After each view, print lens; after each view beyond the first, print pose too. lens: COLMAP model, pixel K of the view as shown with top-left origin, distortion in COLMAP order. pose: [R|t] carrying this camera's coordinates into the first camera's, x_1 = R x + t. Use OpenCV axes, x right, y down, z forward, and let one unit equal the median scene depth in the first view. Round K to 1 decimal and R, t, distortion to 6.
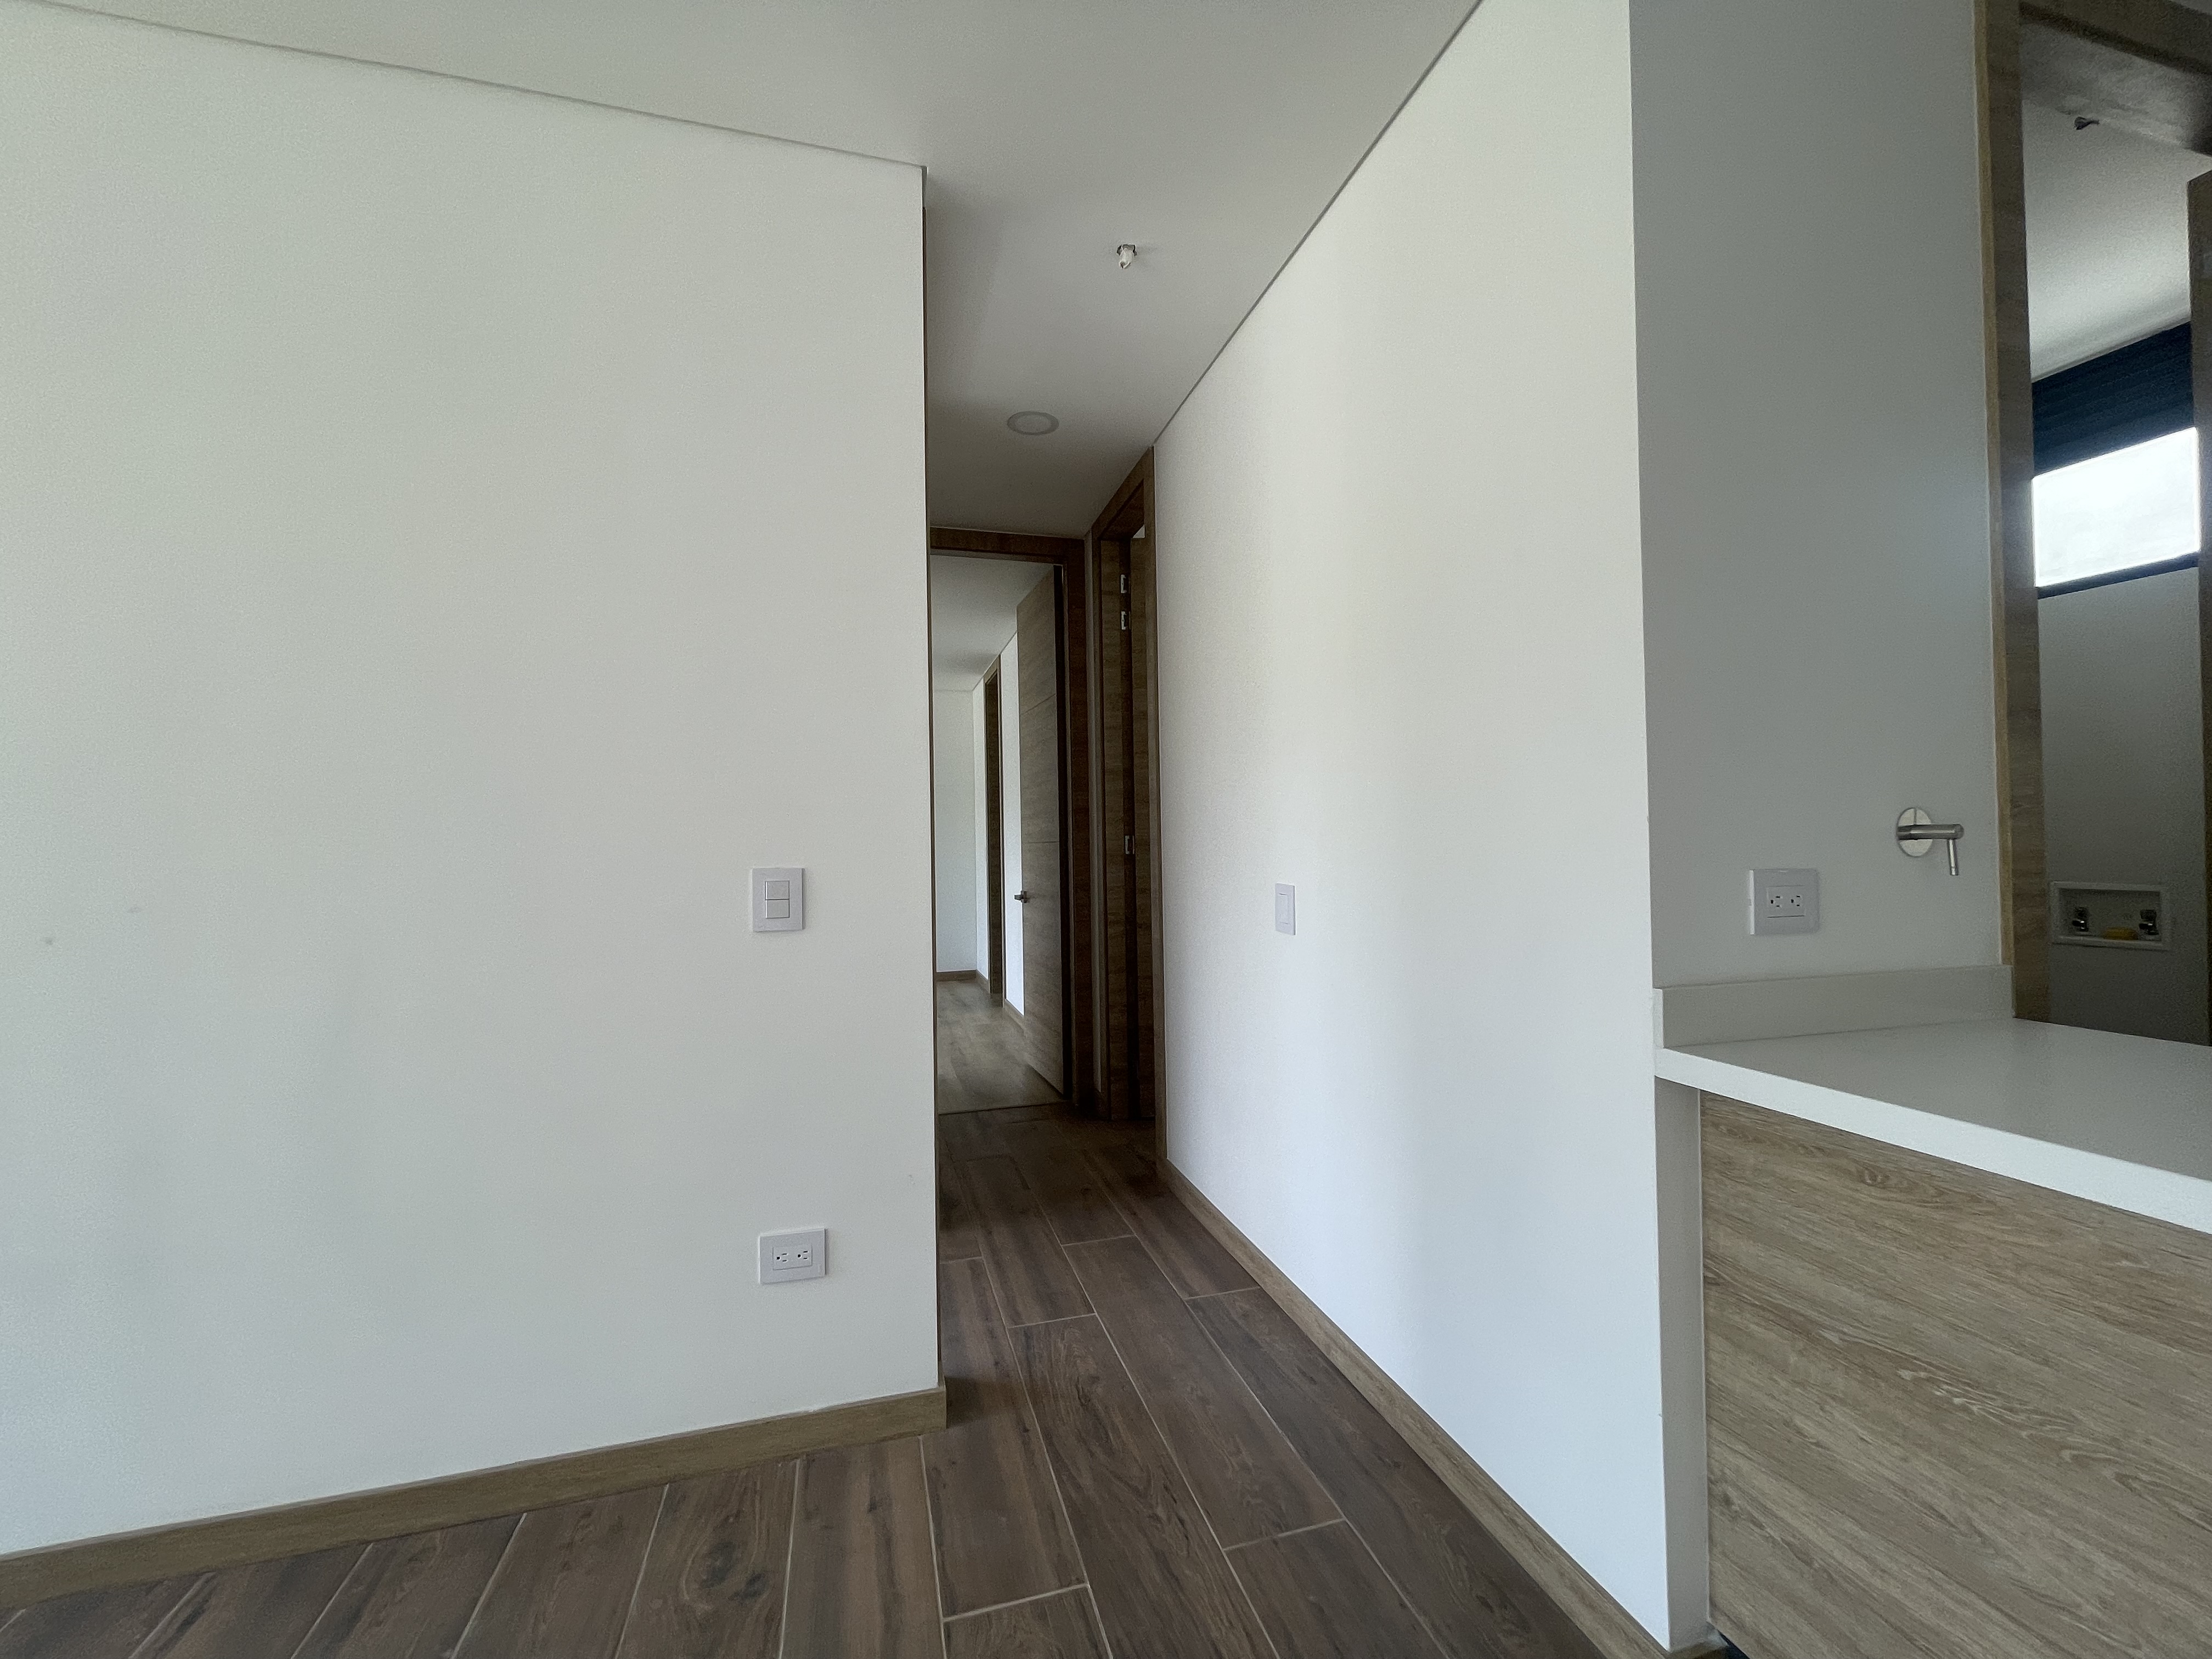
lens RADIAL K [[893.8, 0, 1098.9], [0, 893.8, 839.4], [0, 0, 1]] dist [0.001088, -0.000130]
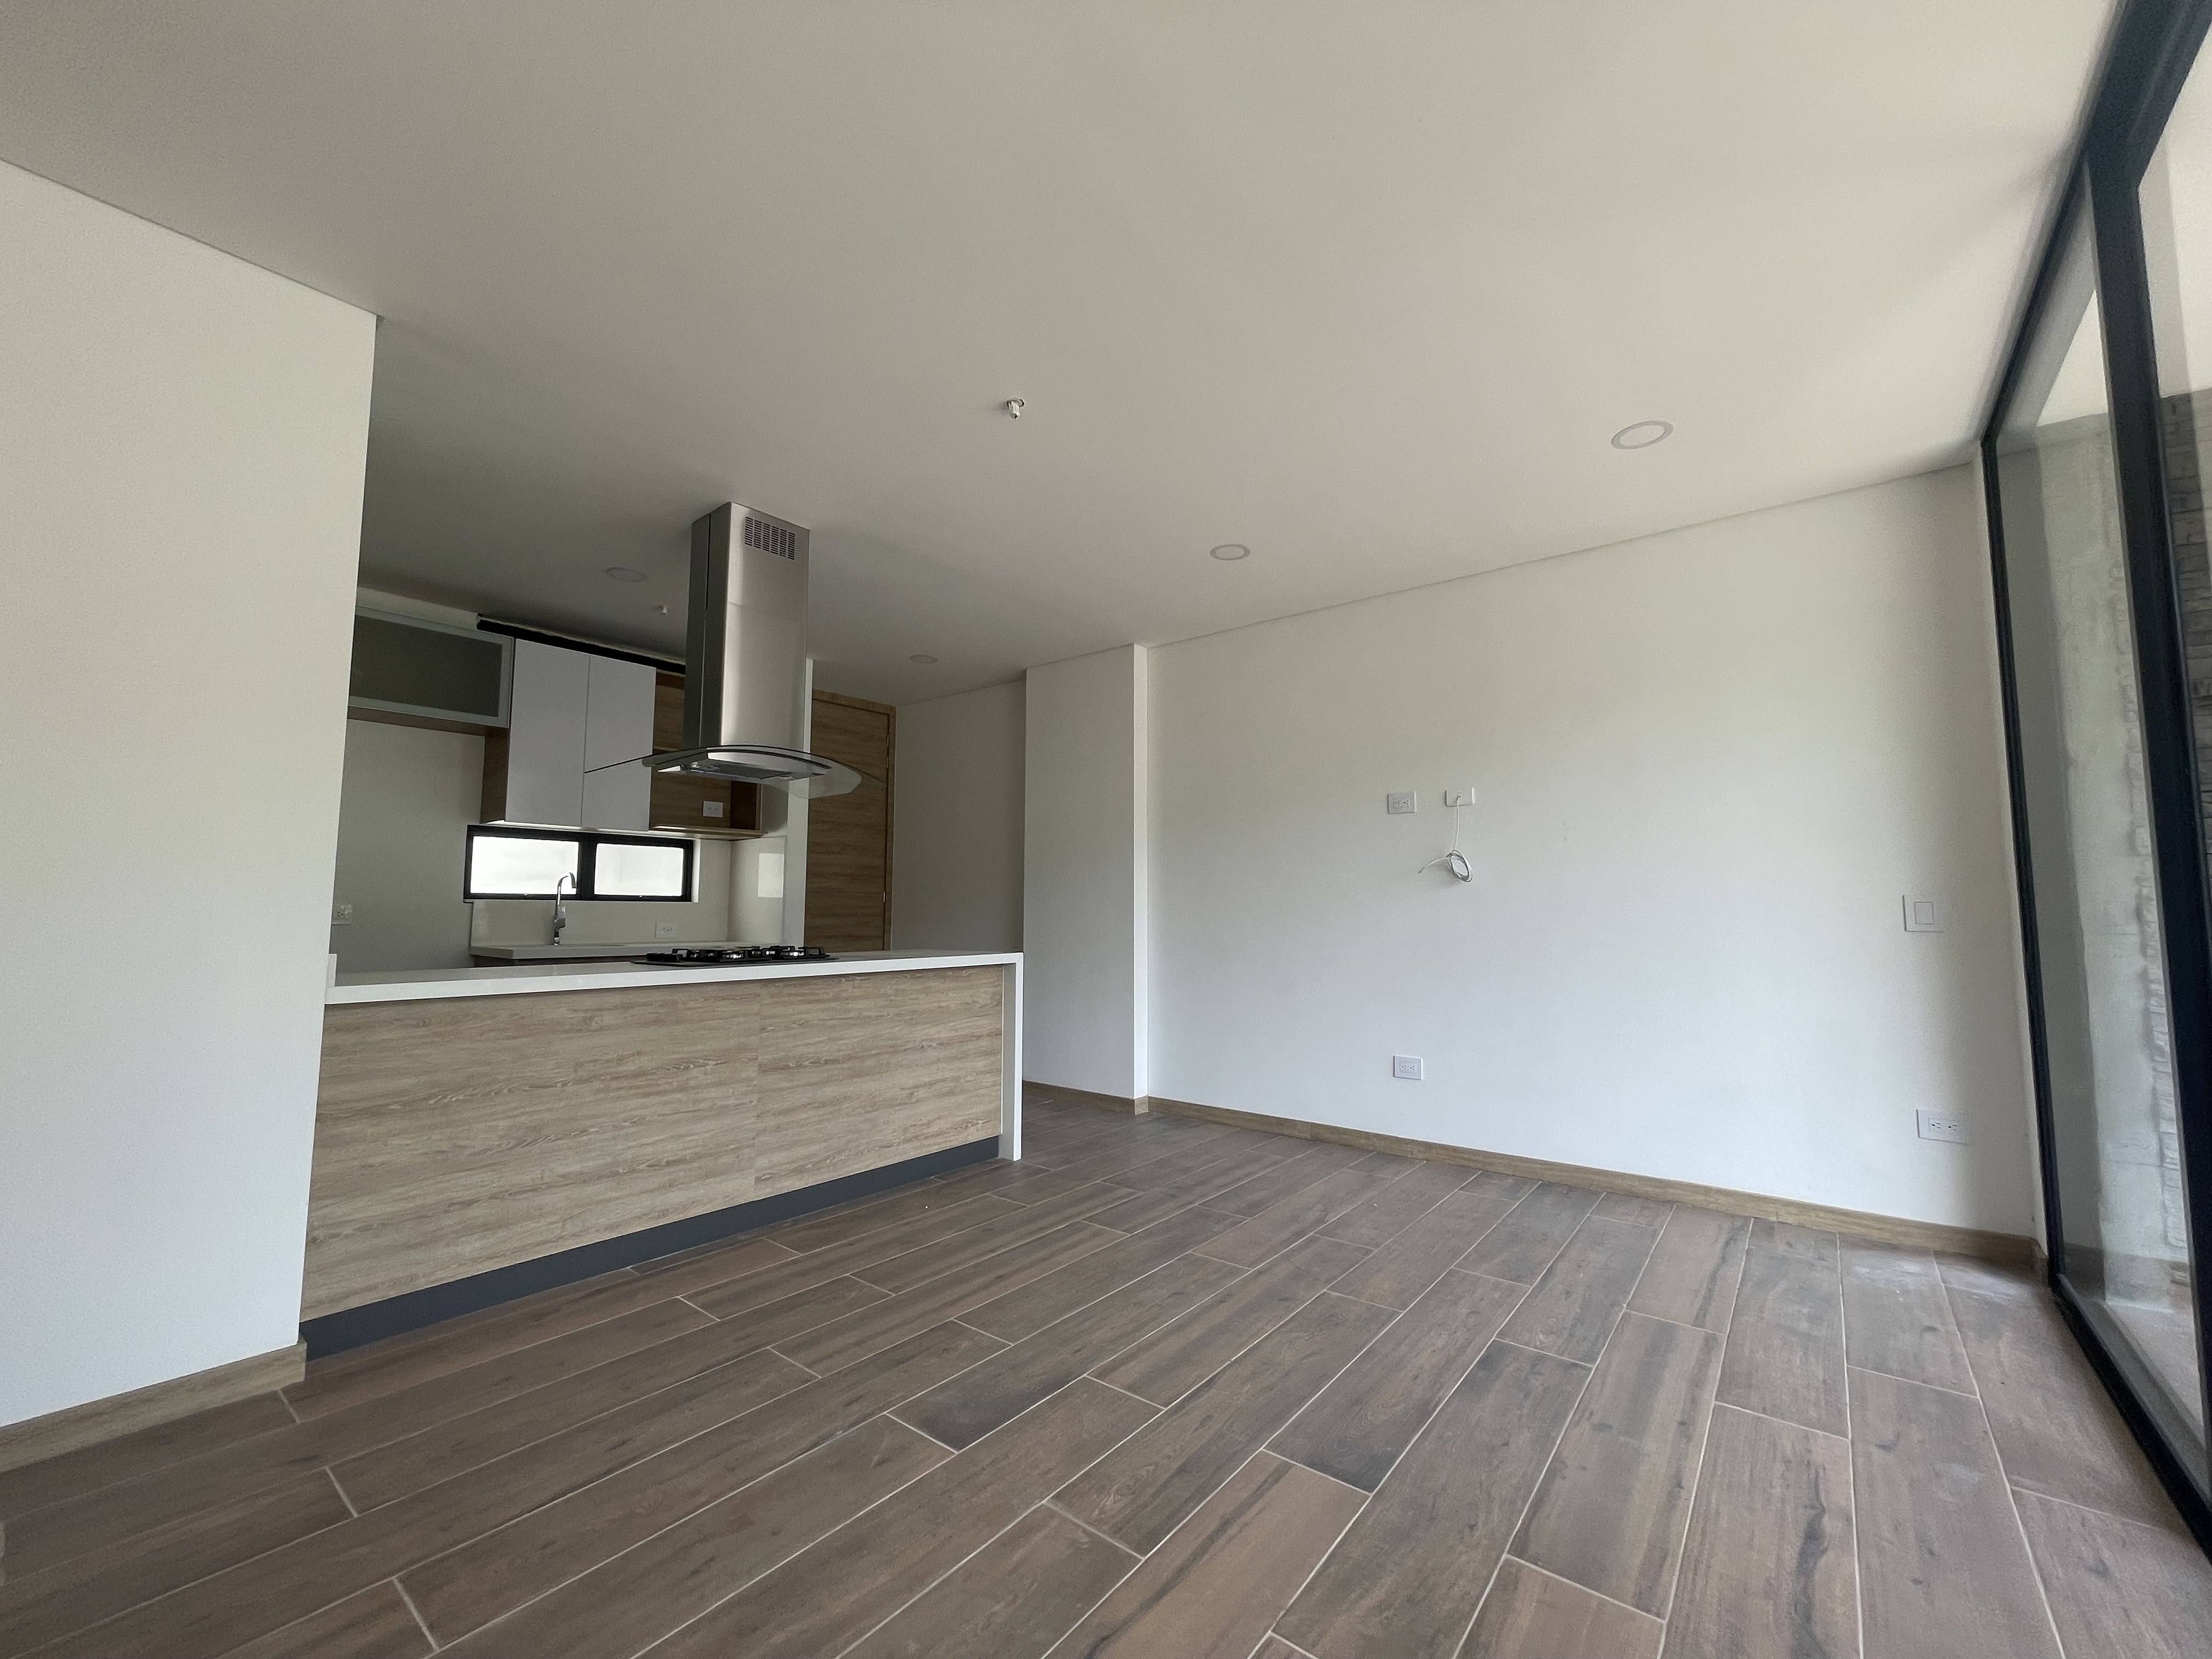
lens RADIAL K [[897.1, 0, 1100.5], [0, 897.1, 838.2], [0, 0, 1]] dist [-0.002925, -0.000200]
pose [[-0.581451, 0.082057, 0.809433, -1.752672], [0.004344, 0.995200, -0.097770, 0.115833], [-0.813570, -0.053332, -0.579016, 0.800566]]
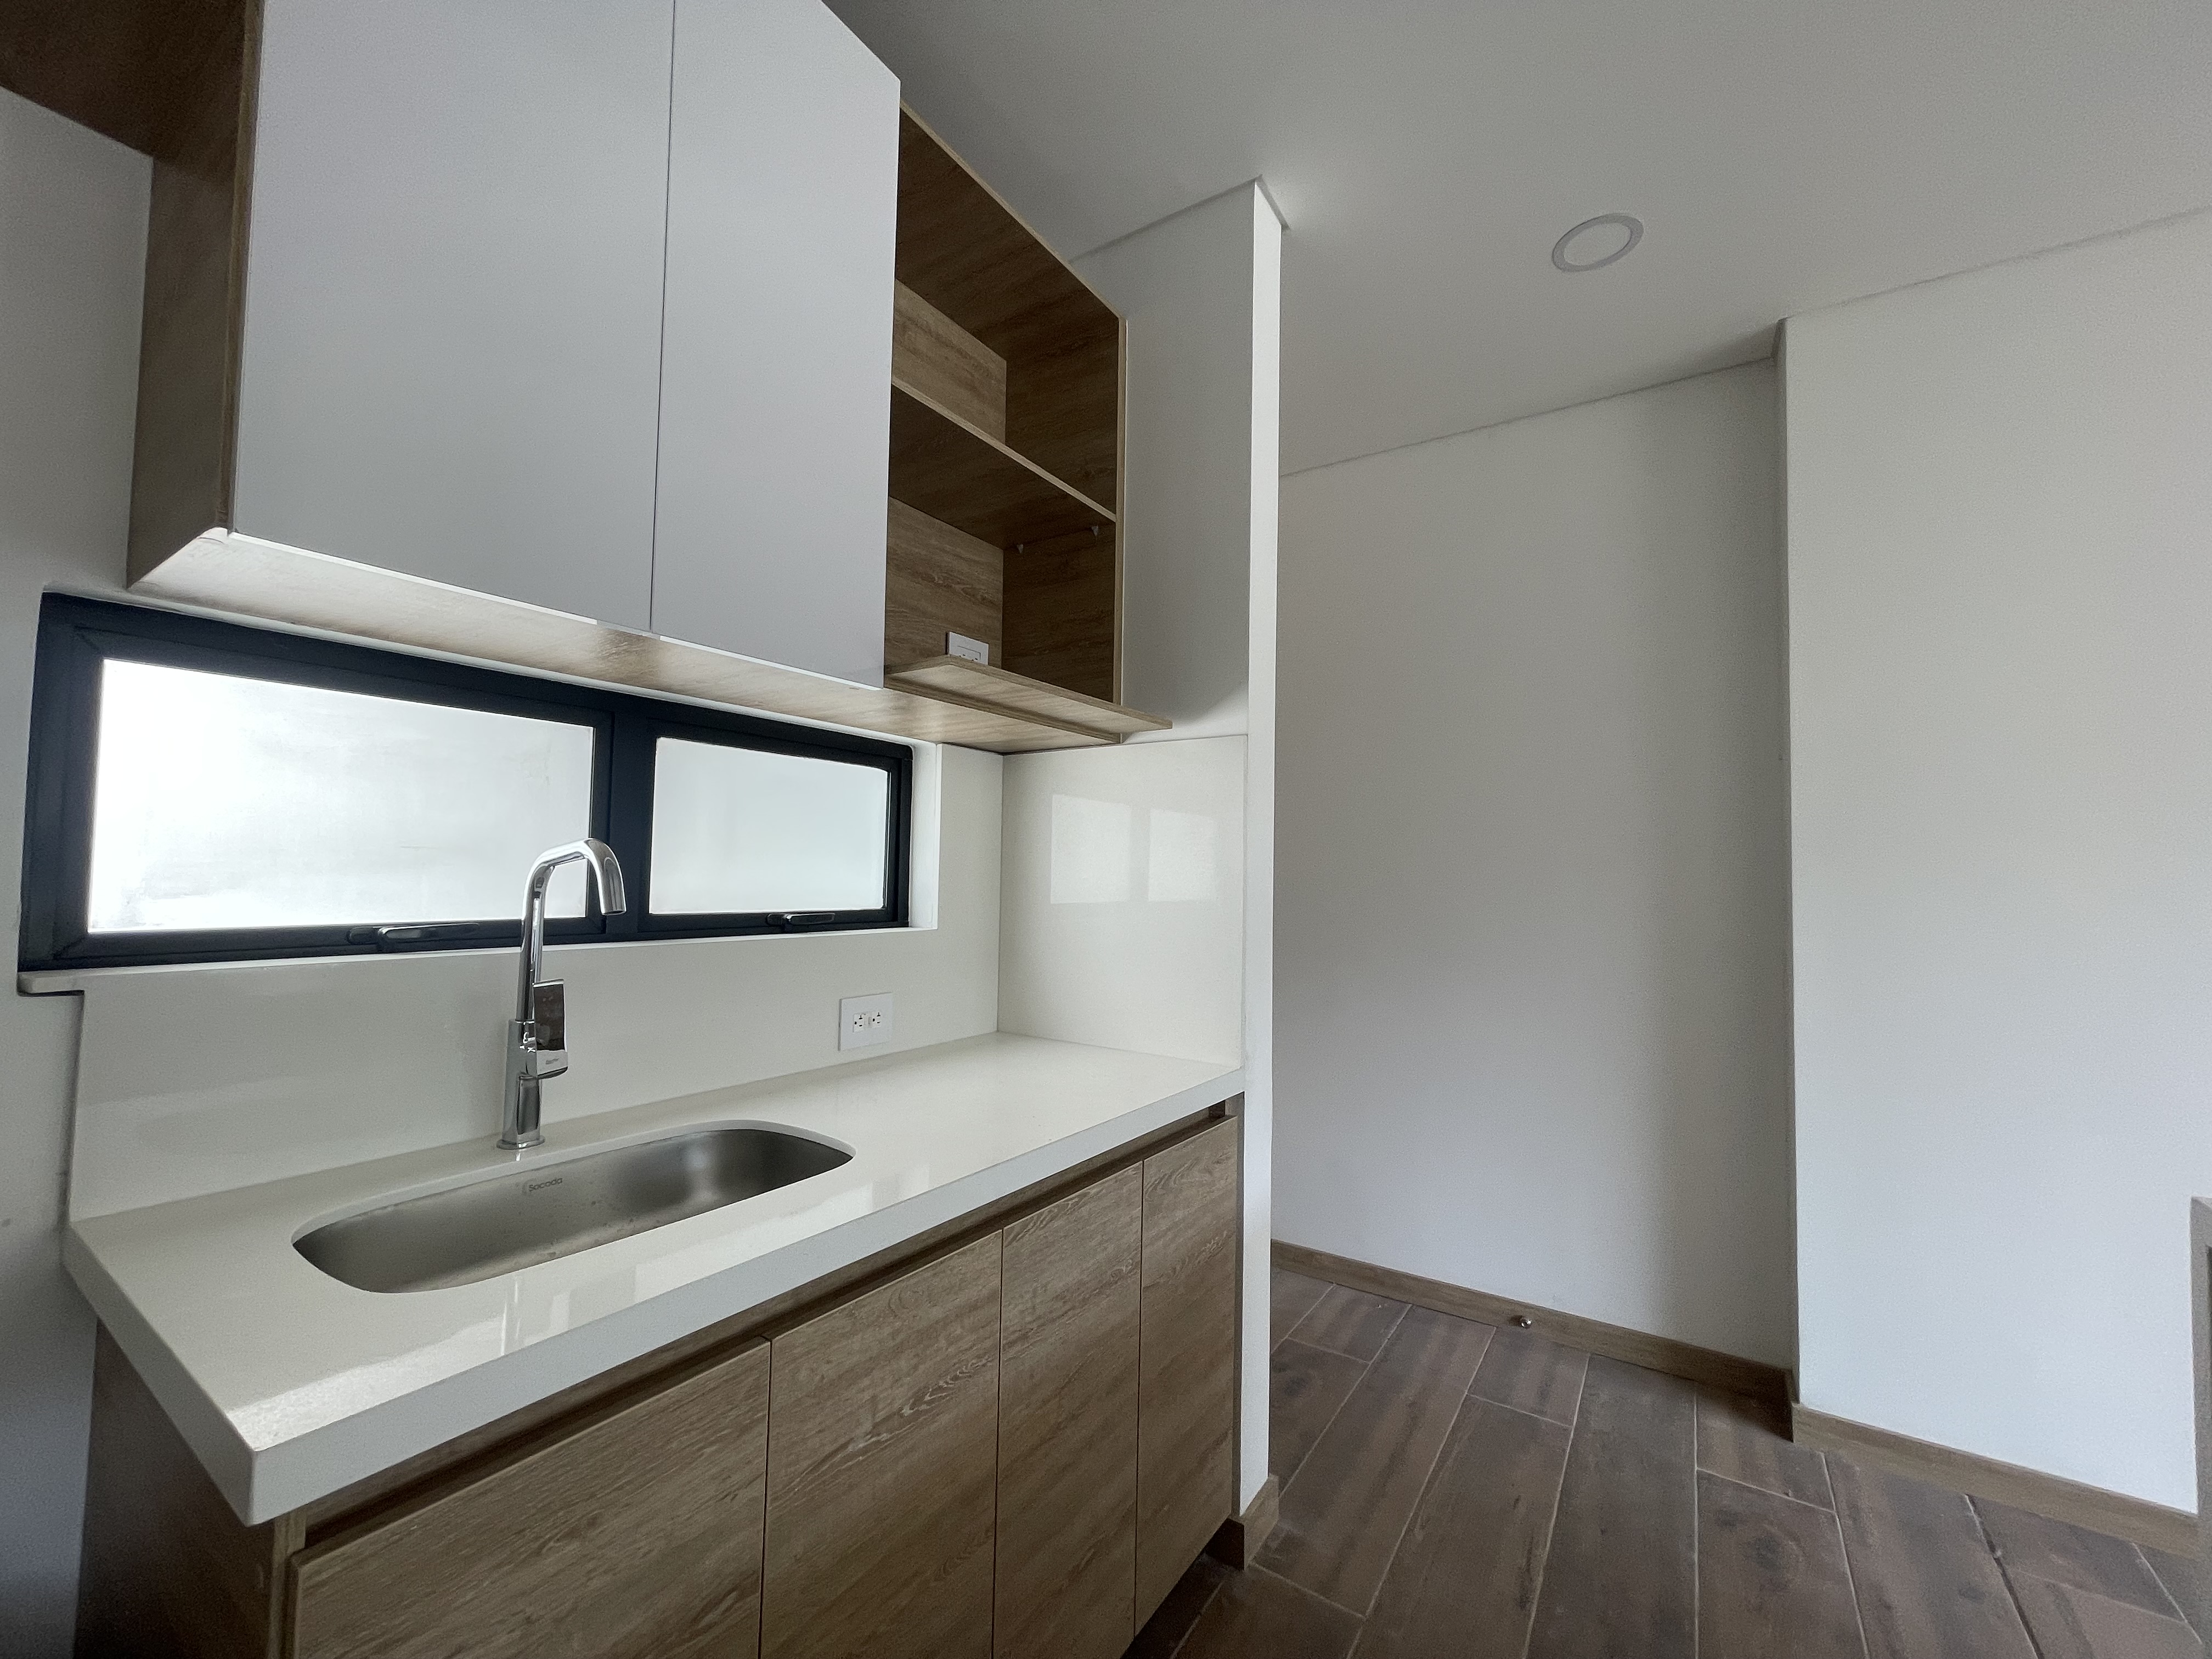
lens RADIAL K [[889.5, 0, 1109.3], [0, 889.5, 836.1], [0, 0, 1]] dist [0.000026, 0.000012]
pose [[-0.656145, 0.037163, 0.753719, 1.723605], [-0.011197, 0.998197, -0.058965, -0.083697], [-0.754552, -0.047129, -0.654546, 0.602597]]
